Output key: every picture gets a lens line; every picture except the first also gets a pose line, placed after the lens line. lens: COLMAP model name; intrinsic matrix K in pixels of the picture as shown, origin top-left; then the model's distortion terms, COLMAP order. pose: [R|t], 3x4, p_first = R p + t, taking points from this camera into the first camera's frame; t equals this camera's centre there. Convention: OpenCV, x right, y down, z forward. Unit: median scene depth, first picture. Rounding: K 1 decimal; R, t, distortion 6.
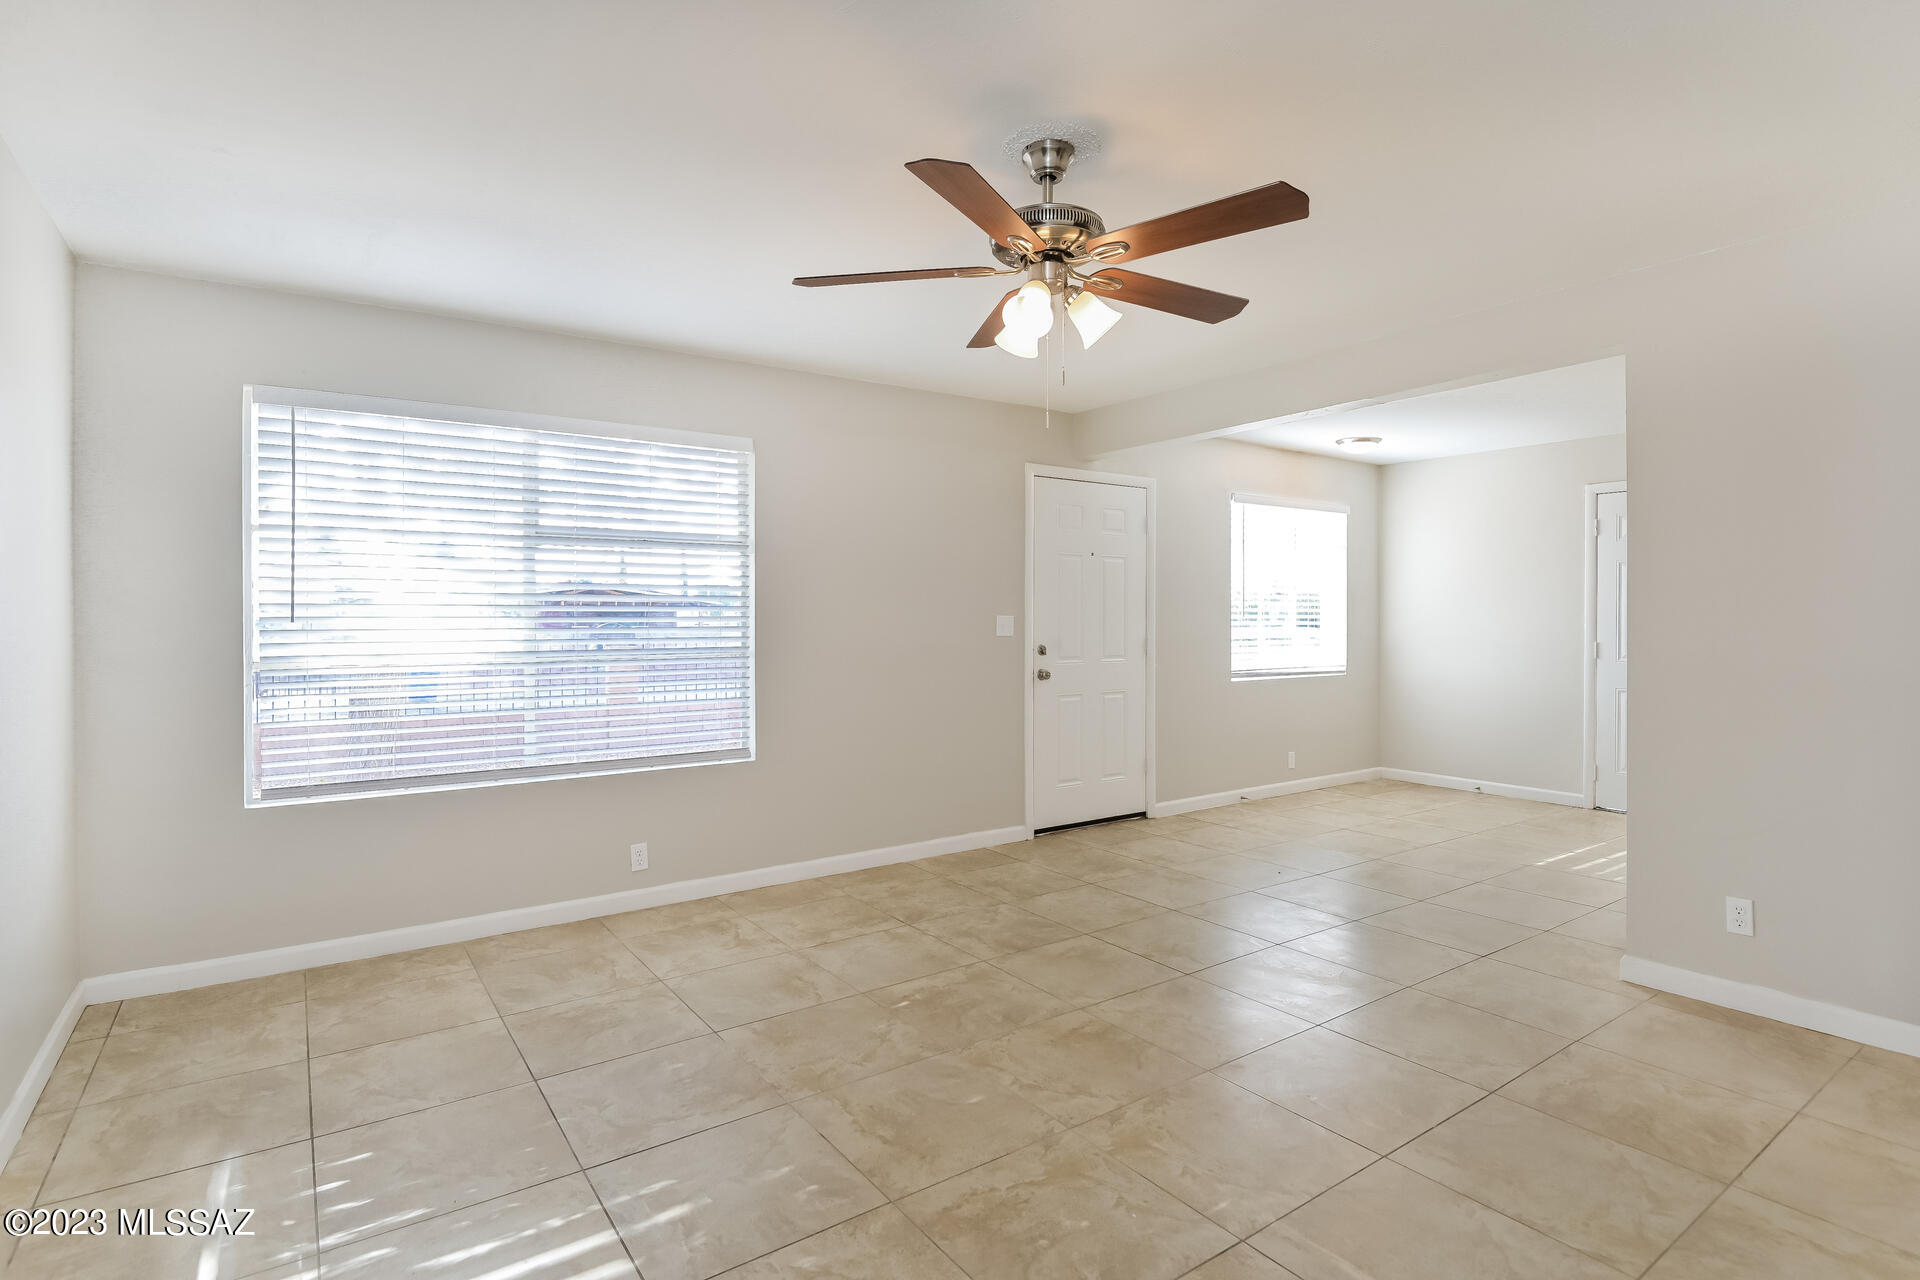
lens RADIAL K [[956.6, 0, 961.0], [0, 956.6, 632.8], [0, 0, 1]] dist [0.004219, -0.000525]
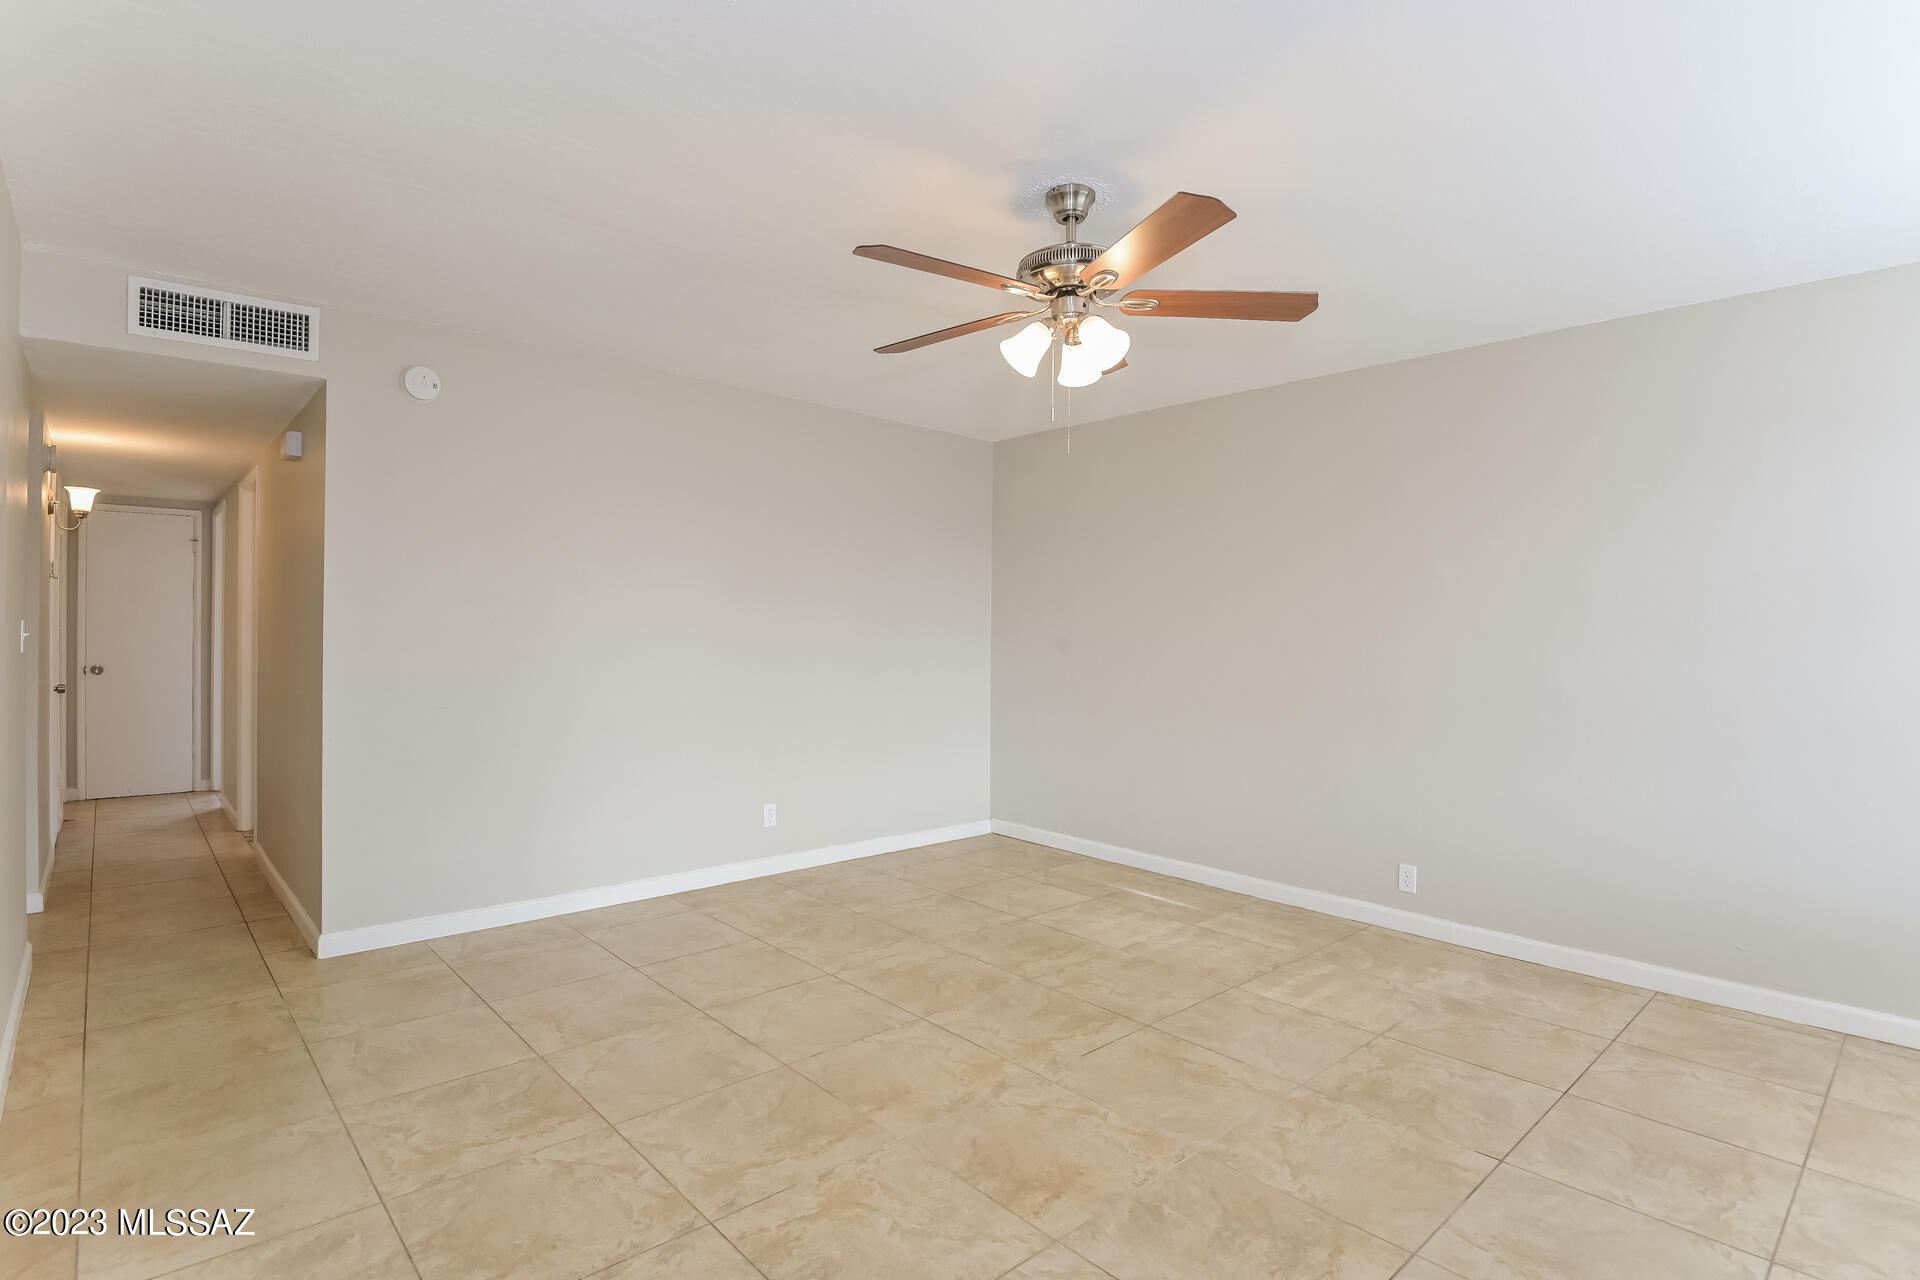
lens RADIAL K [[935.9, 0, 960.2], [0, 935.9, 635.5], [0, 0, 1]] dist [0.000094, 0.000053]
pose [[-0.992343, -0.009791, -0.123123, 0.328672], [-0.012314, 0.999729, 0.019746, -0.030603], [0.122897, 0.021111, -0.992195, 1.956220]]
